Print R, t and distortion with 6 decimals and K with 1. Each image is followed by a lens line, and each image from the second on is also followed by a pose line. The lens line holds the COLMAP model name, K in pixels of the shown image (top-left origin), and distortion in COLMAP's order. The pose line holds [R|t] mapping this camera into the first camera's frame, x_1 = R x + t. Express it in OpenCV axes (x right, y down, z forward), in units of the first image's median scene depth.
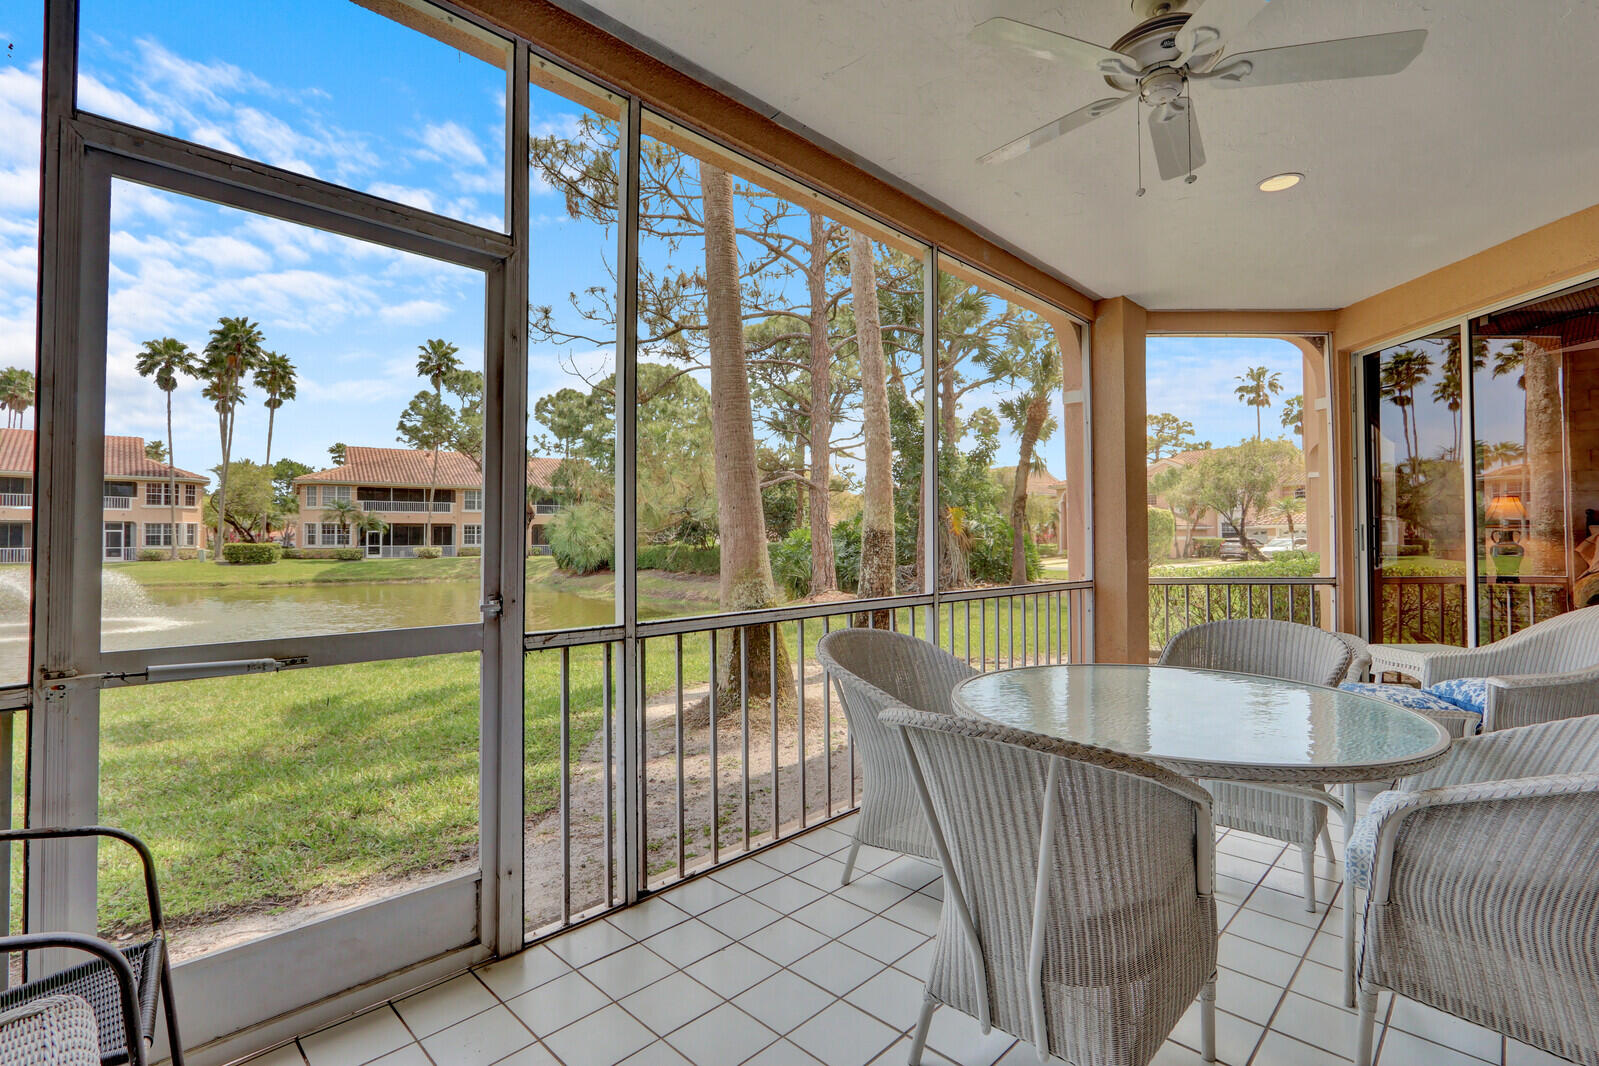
lens RADIAL K [[741.8, 0, 799.9], [0, 741.8, 524.9], [0, 0, 1]] dist [-0.012641, -0.000410]
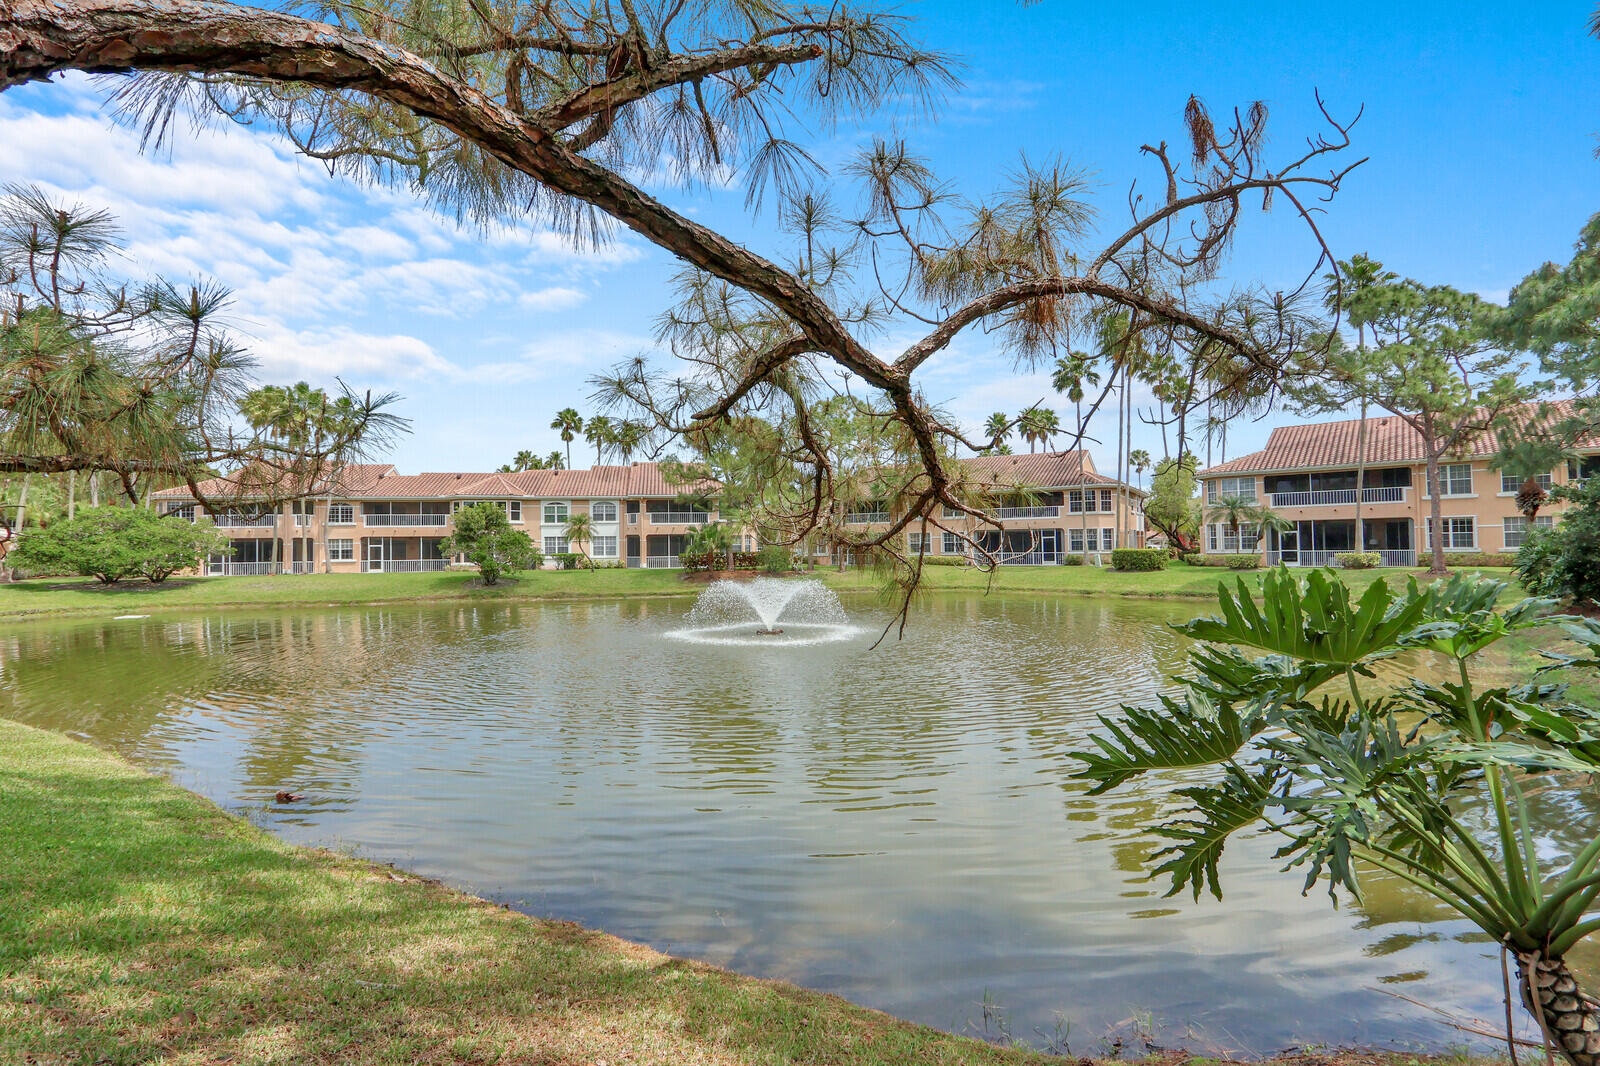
lens RADIAL K [[742.3, 0, 800.4], [0, 742.3, 524.9], [0, 0, 1]] dist [-0.012641, -0.000410]
pose [[0.261505, -0.031061, -0.964702, 0.041216], [0.032886, 0.999188, -0.023257, 0.002926], [0.964642, -0.025644, 0.262314, 0.337124]]
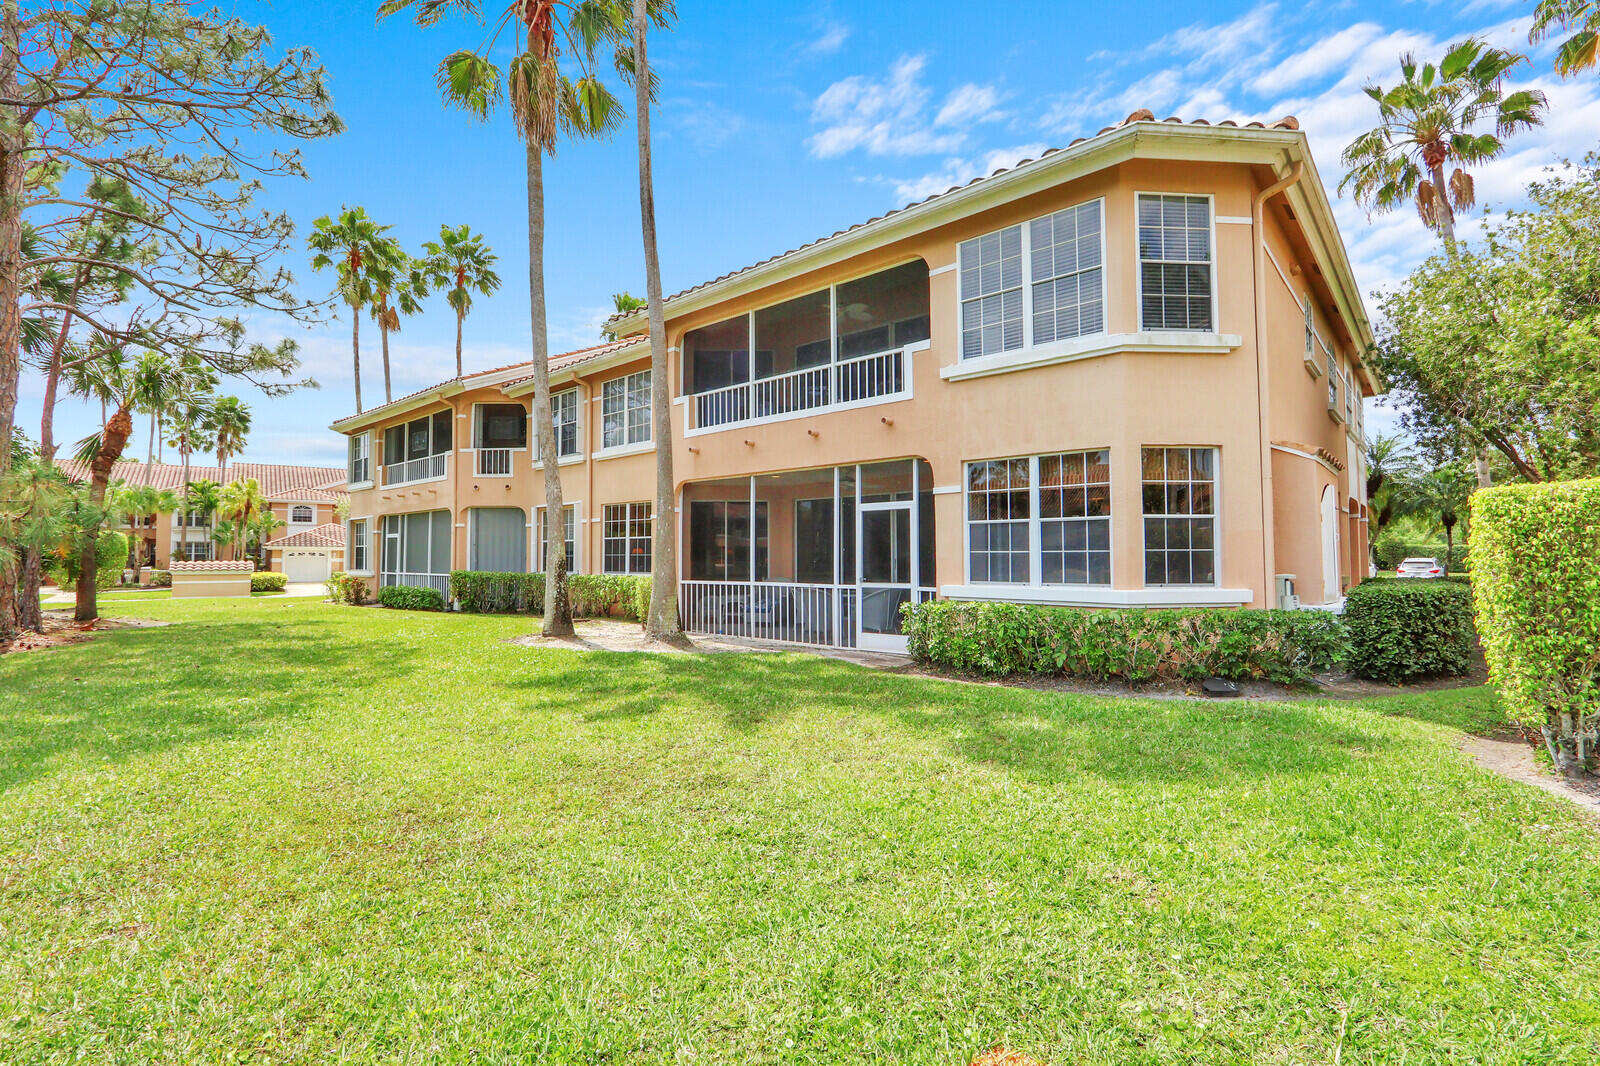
lens RADIAL K [[731.9, 0, 800.0], [0, 731.9, 533.0], [0, 0, 1]] dist [0.001480, 0.000345]
pose [[0.047914, -0.044981, -0.997838, -0.687228], [0.021906, 0.998793, -0.043972, 0.024825], [0.998611, -0.019751, 0.048841, 0.932930]]
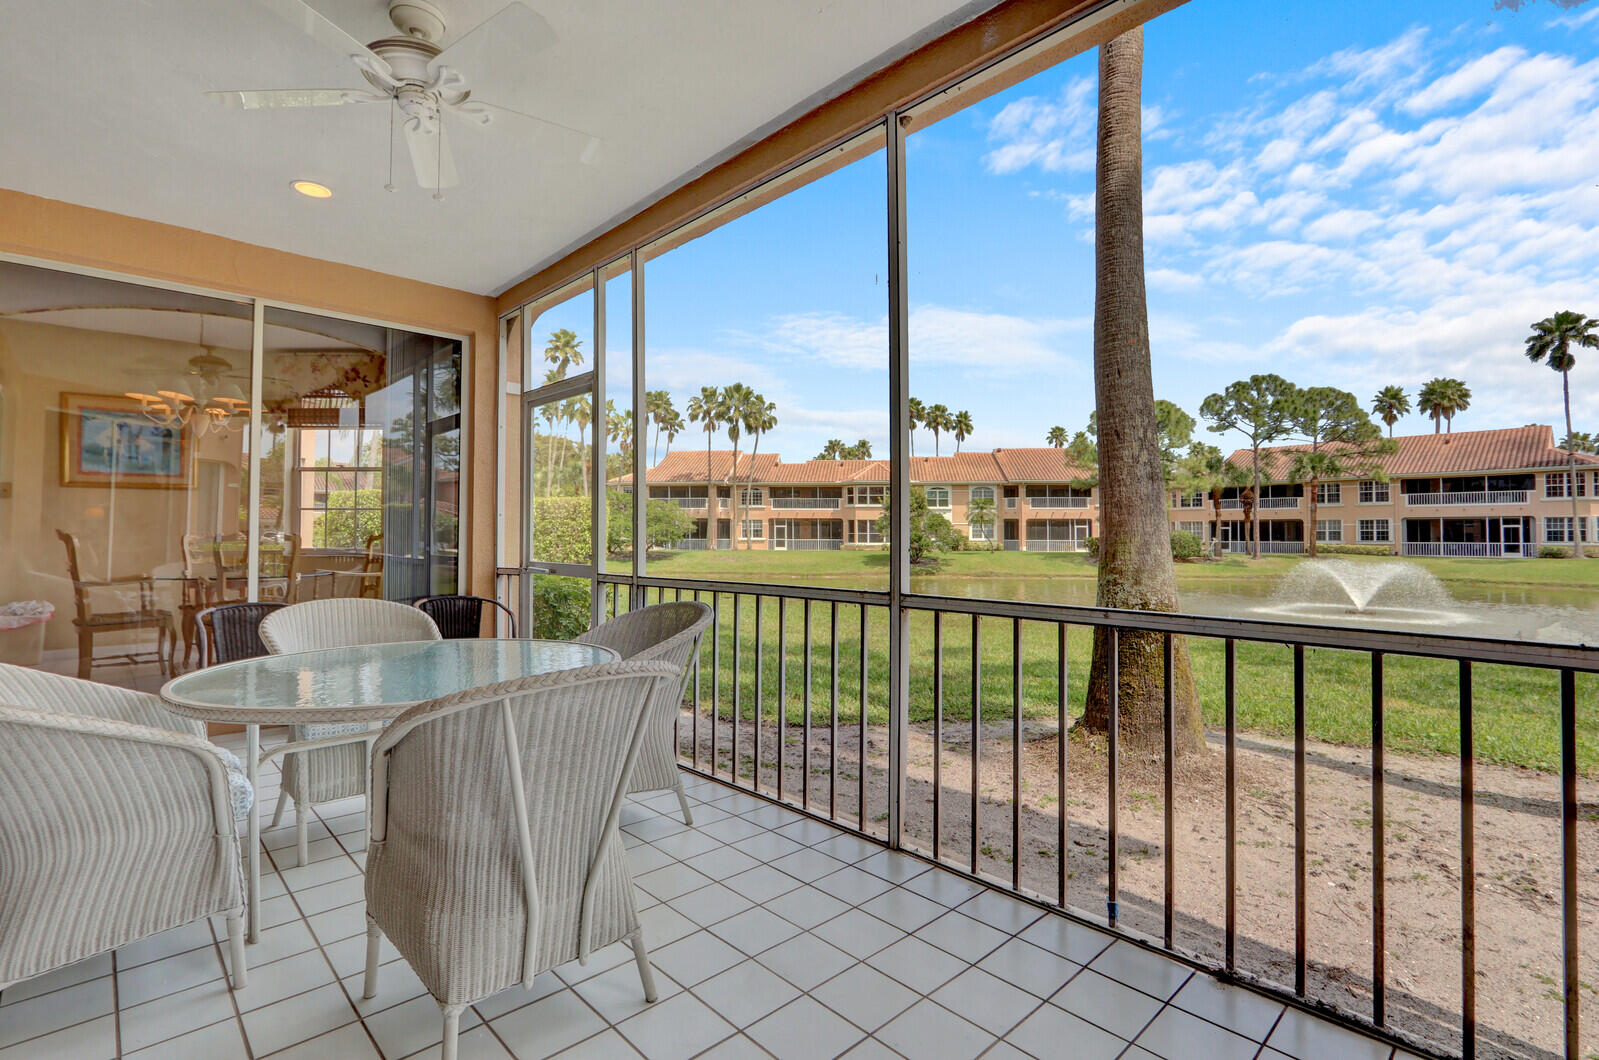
lens RADIAL K [[754.3, 0, 806.7], [0, 754.3, 521.0], [0, 0, 1]] dist [-0.002807, 0.000004]
pose [[-0.011626, -0.018435, -0.999762, 0.070457], [0.017937, 0.999665, -0.018642, 0.003218], [0.999772, -0.018150, -0.011291, 0.074221]]
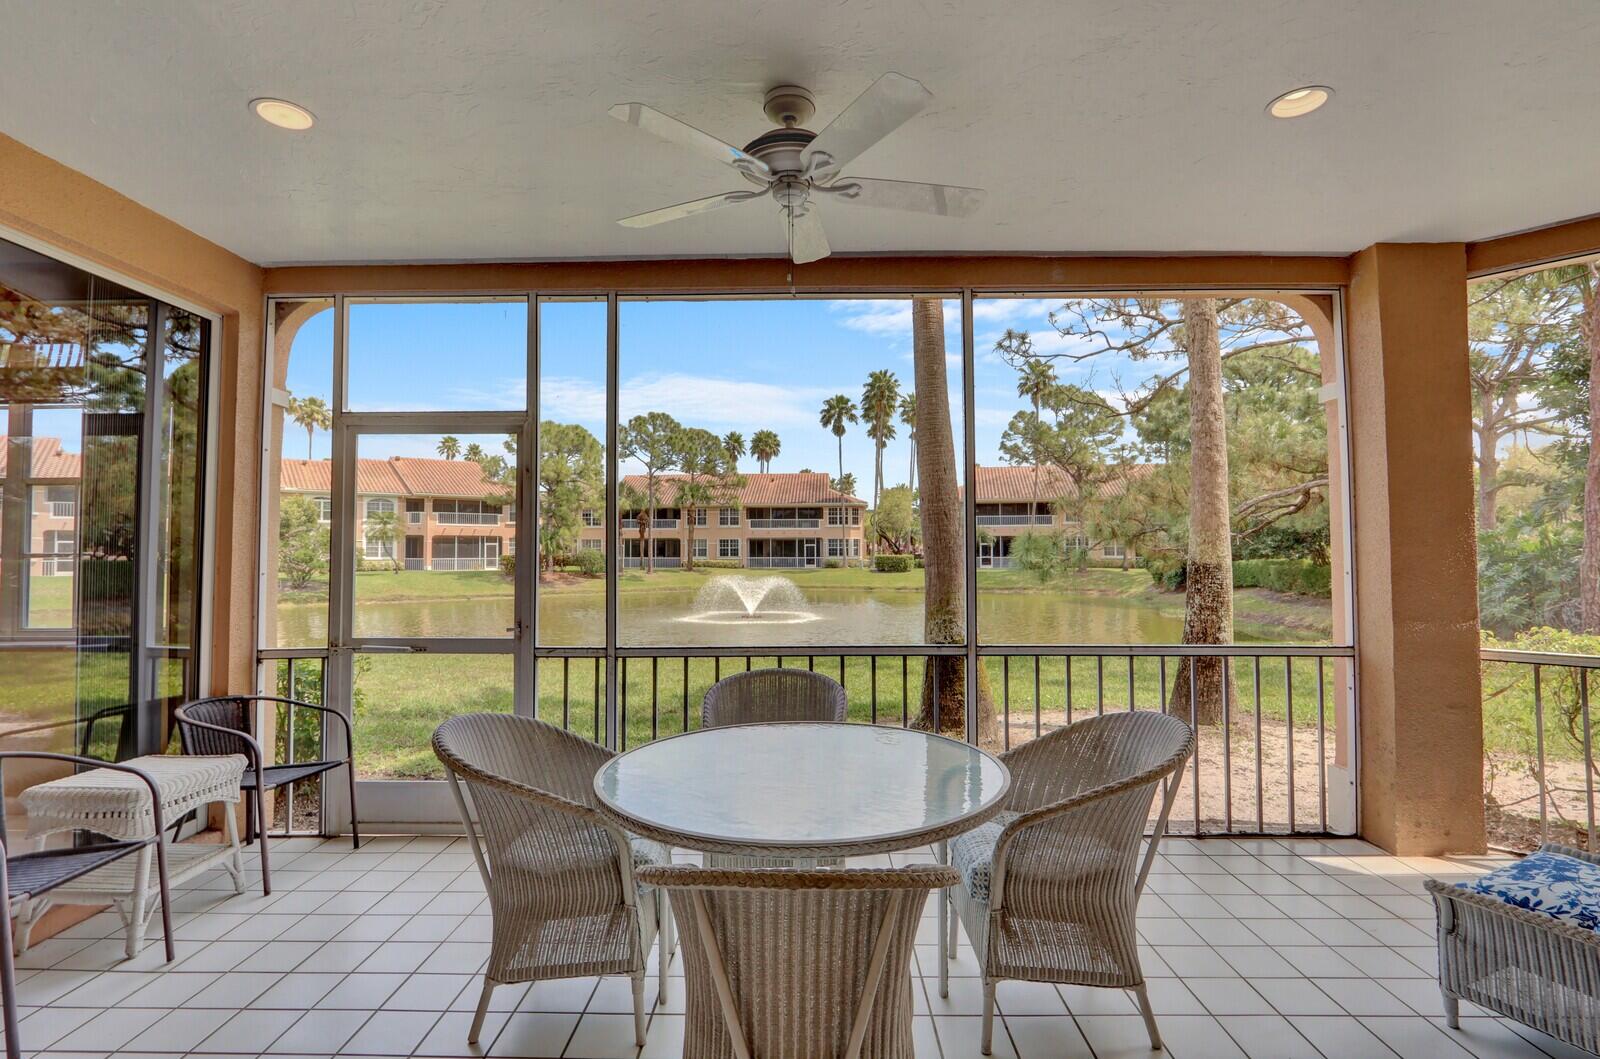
lens RADIAL K [[771.0, 0, 802.5], [0, 771.0, 521.3], [0, 0, 1]] dist [-0.013617, -0.000016]
pose [[0.698825, -0.026495, -0.714802, 0.055701], [0.015093, 0.999637, -0.022297, -0.003739], [0.715134, 0.004793, 0.698971, 0.009526]]
